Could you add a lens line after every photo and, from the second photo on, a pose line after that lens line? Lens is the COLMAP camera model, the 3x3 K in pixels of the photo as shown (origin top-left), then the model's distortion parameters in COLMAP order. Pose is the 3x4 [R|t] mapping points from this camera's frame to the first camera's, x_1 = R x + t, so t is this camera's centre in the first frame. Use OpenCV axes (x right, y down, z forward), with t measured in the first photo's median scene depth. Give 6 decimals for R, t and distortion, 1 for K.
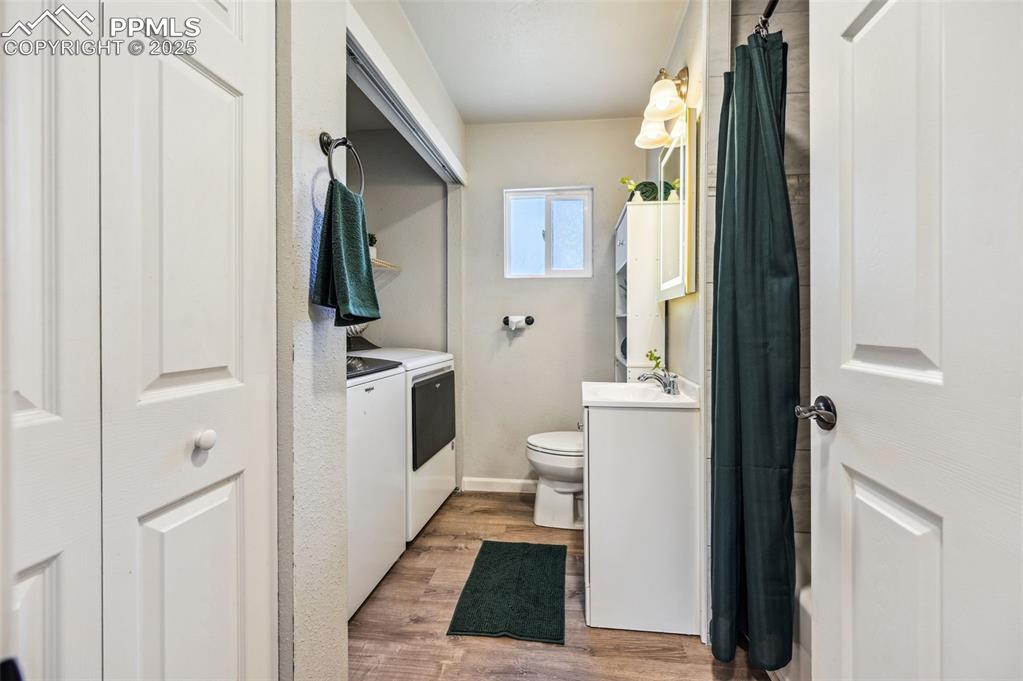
lens RADIAL K [[409.0, 0, 529.3], [0, 409.0, 340.1], [0, 0, 1]] dist [0.000015, 0.000173]
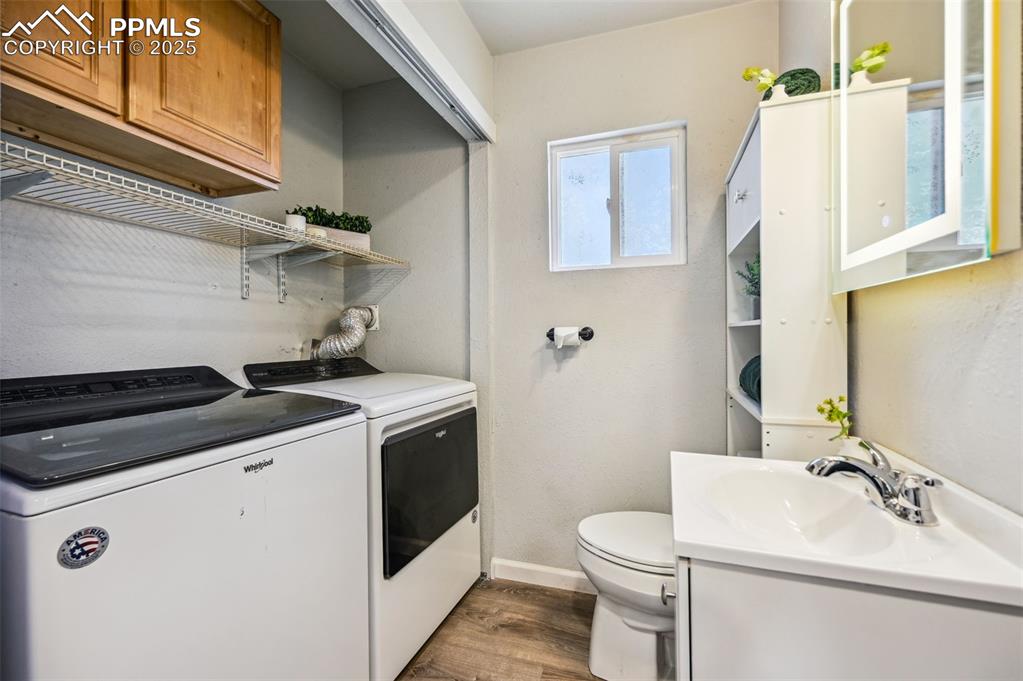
lens RADIAL K [[409.0, 0, 529.3], [0, 409.0, 340.1], [0, 0, 1]] dist [0.000015, 0.000173]
pose [[0.979849, -0.004597, -0.199685, 0.043545], [-0.001269, 0.999572, -0.029237, -0.018849], [0.199734, 0.028901, 0.979424, 0.346412]]
